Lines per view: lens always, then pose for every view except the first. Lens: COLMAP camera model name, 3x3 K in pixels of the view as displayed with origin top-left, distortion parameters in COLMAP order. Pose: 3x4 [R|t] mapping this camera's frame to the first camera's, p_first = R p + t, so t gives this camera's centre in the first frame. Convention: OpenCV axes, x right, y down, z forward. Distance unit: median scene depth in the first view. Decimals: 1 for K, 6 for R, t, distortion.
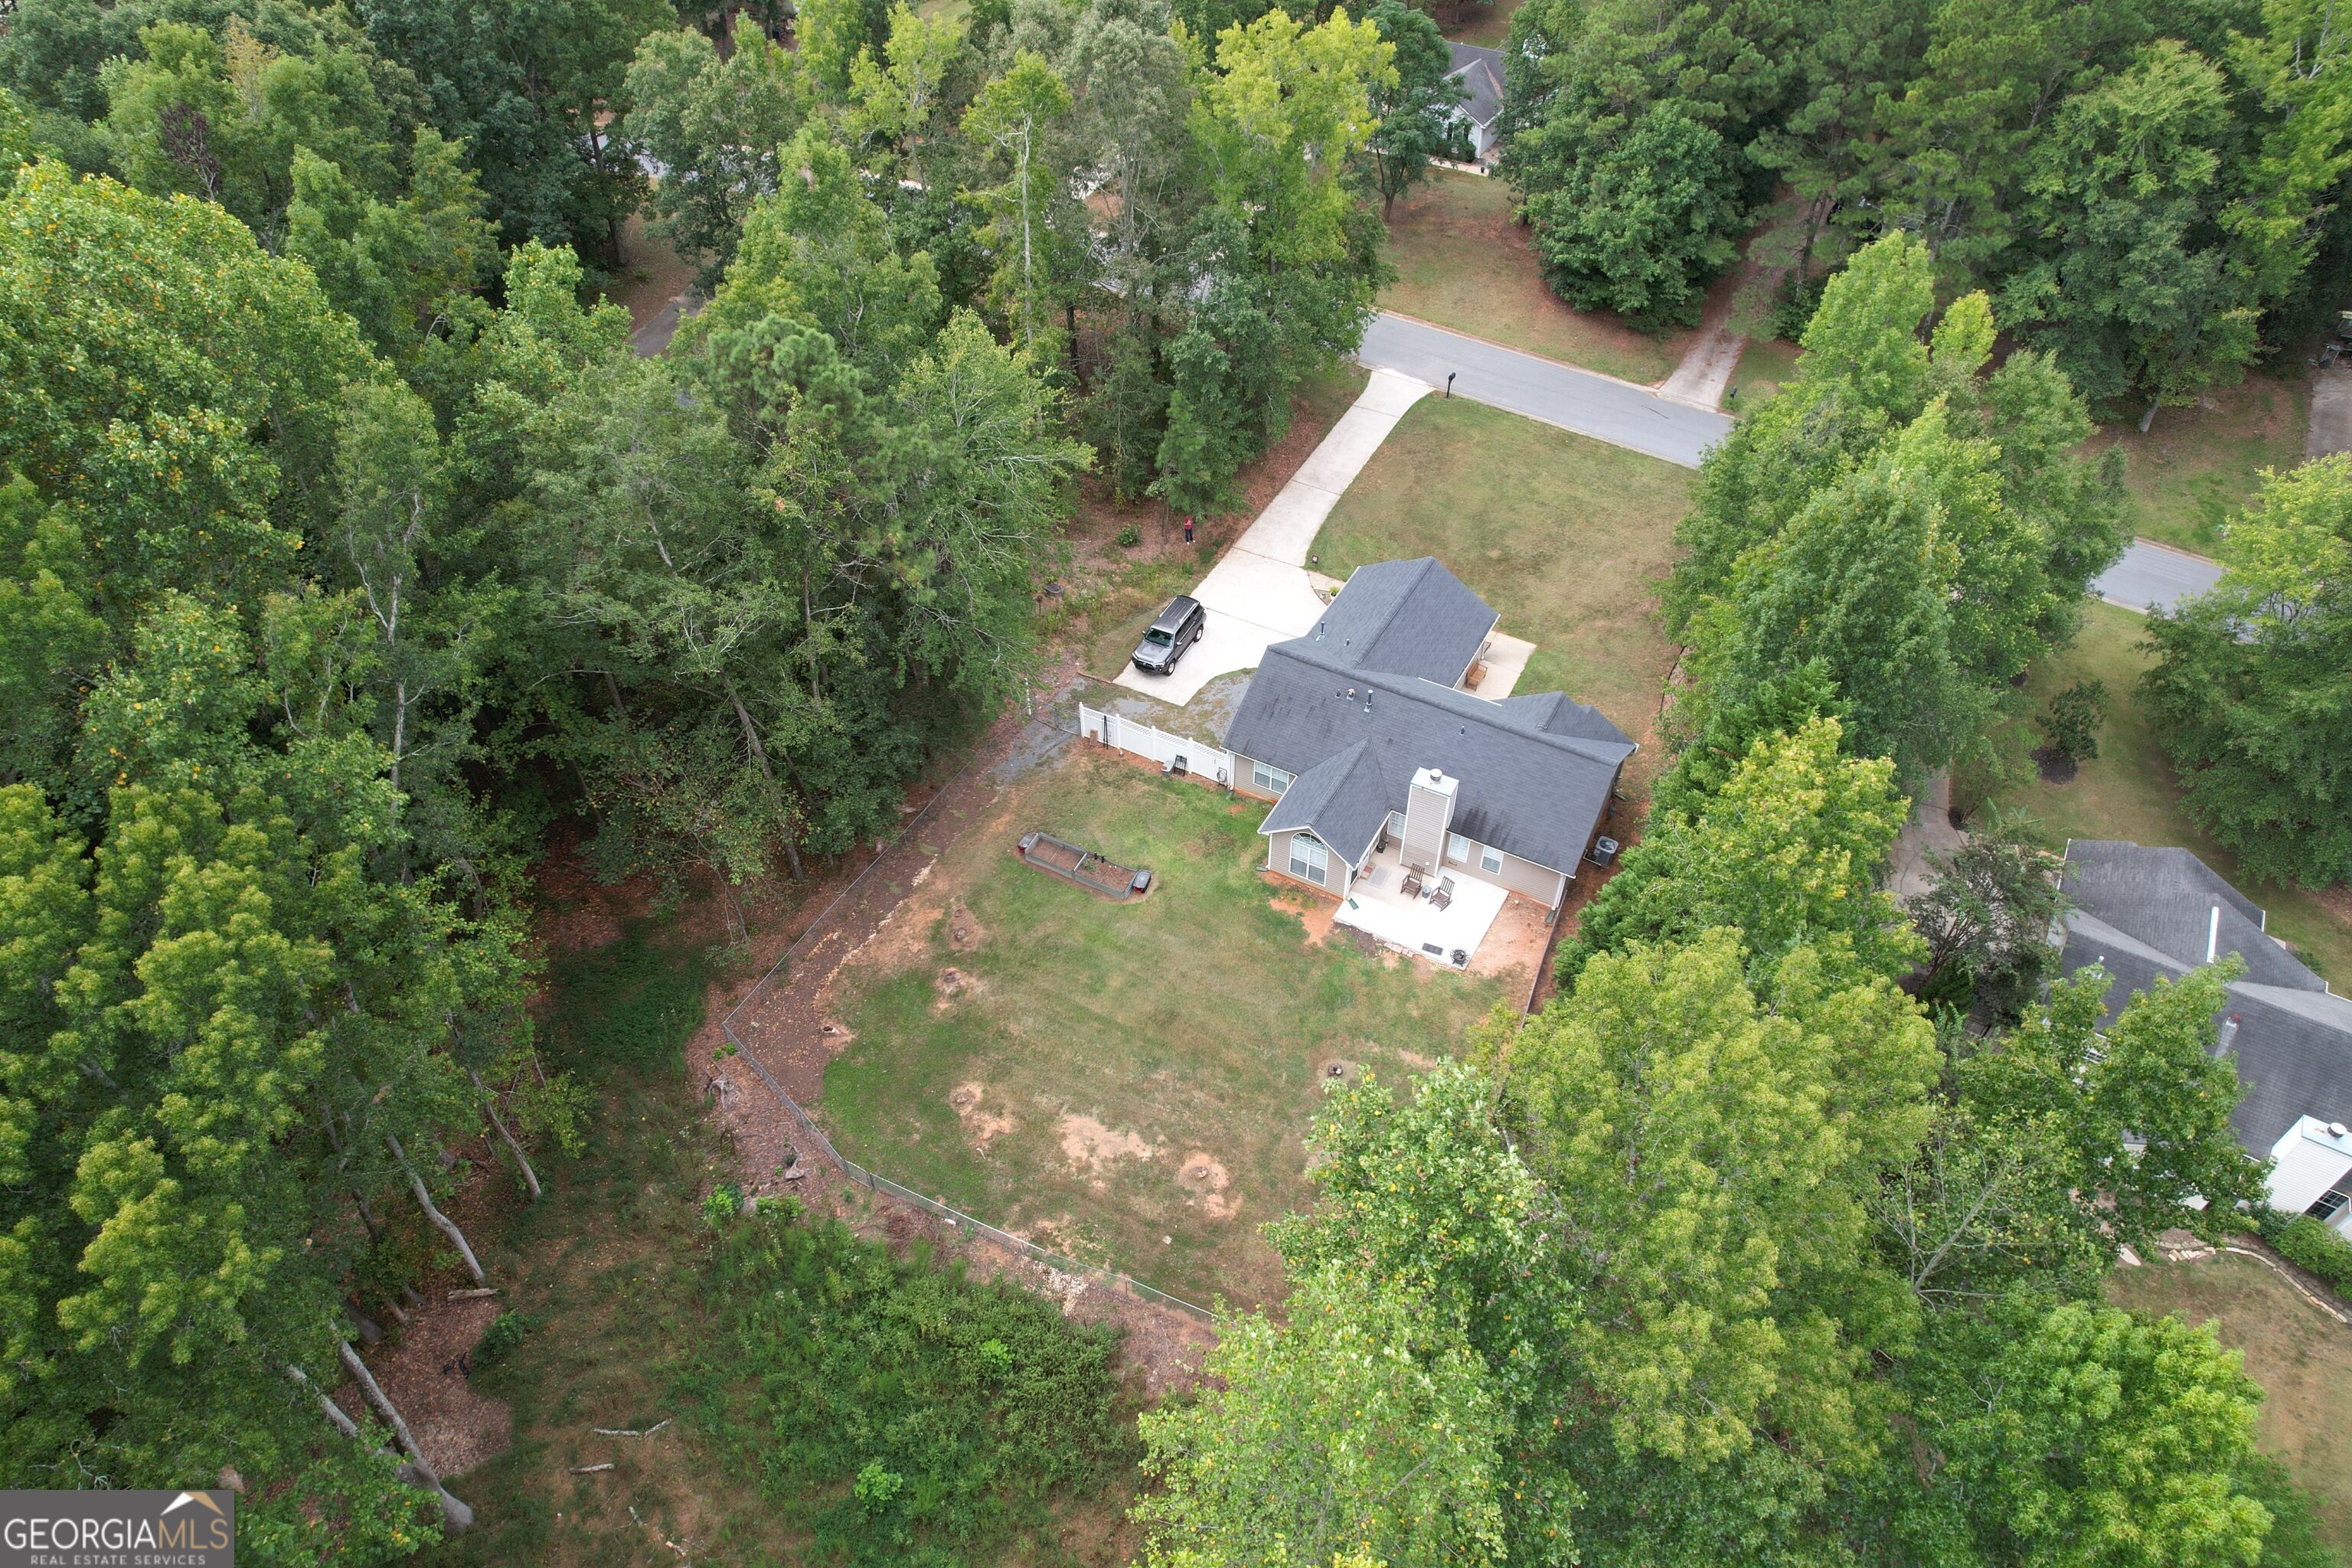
lens RADIAL K [[1507.4, 0, 1180.2], [0, 1507.4, 772.5], [0, 0, 1]] dist [-0.066762, 0.064826]
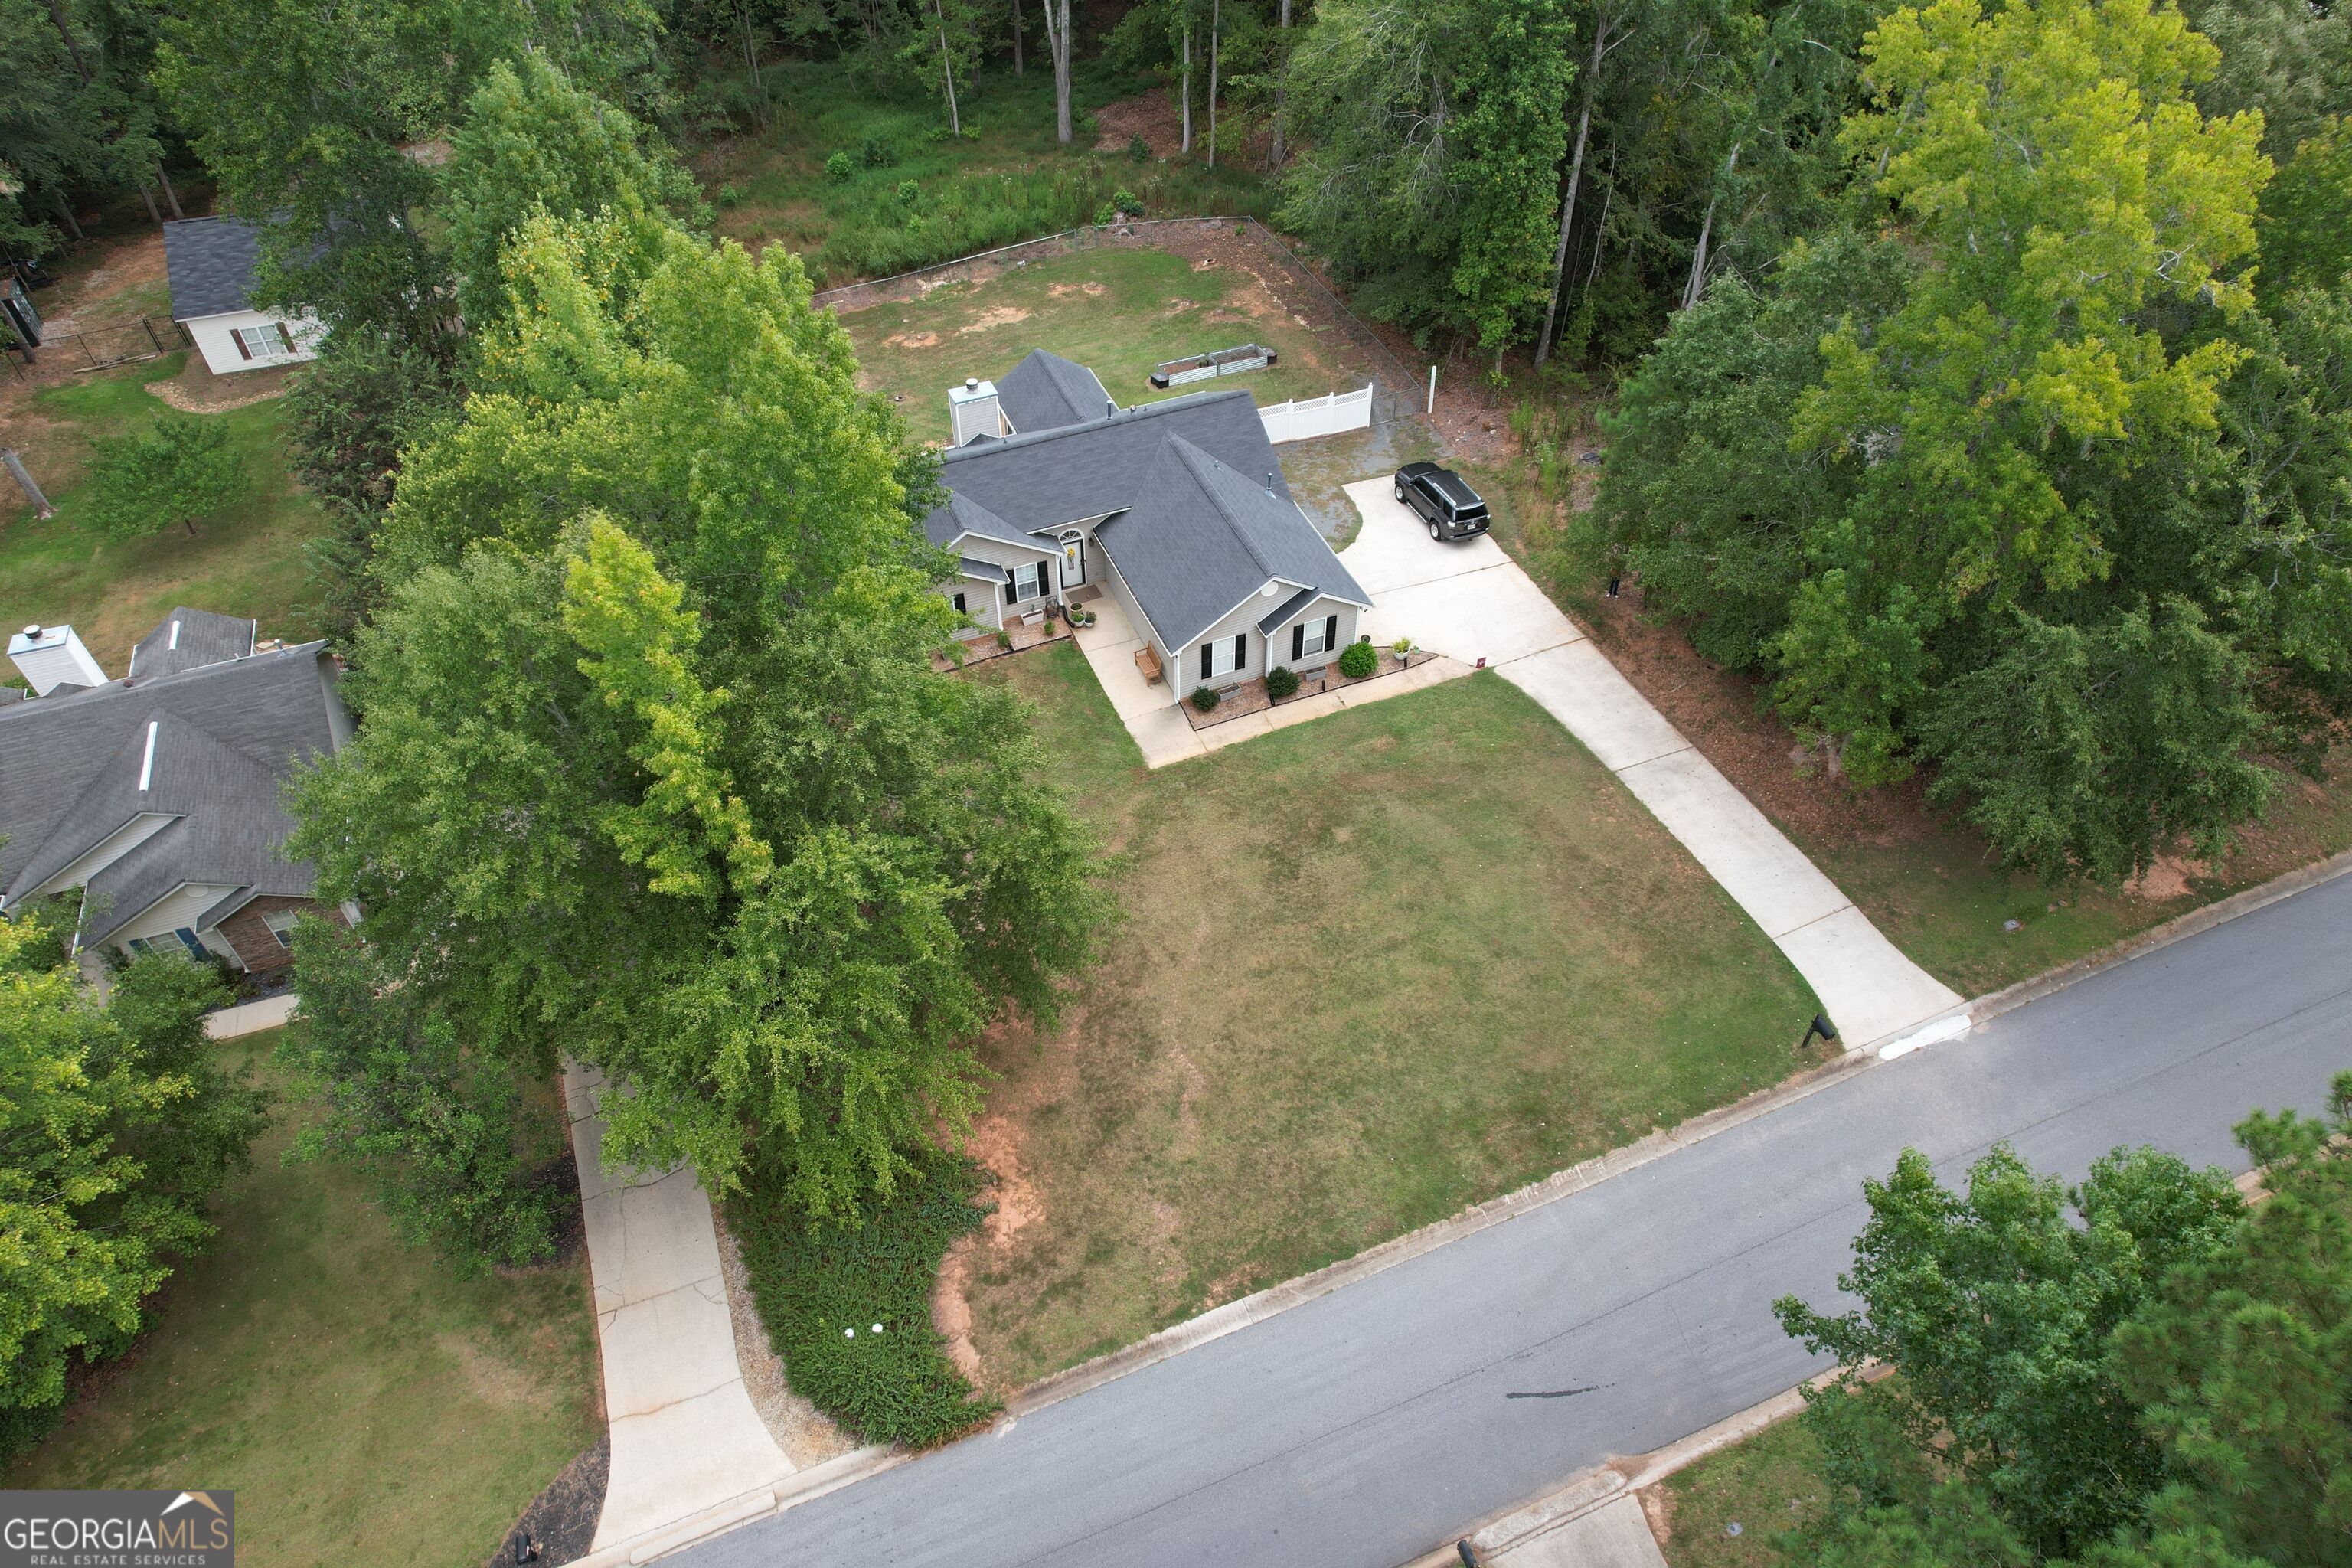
lens RADIAL K [[1504.0, 0, 1179.7], [0, 1504.0, 777.0], [0, 0, 1]] dist [-0.067653, 0.050581]
pose [[-0.629726, 0.557272, -0.541195, 0.643818], [-0.534771, 0.194325, 0.822349, -0.695878], [0.563440, 0.807270, 0.175642, 0.971427]]
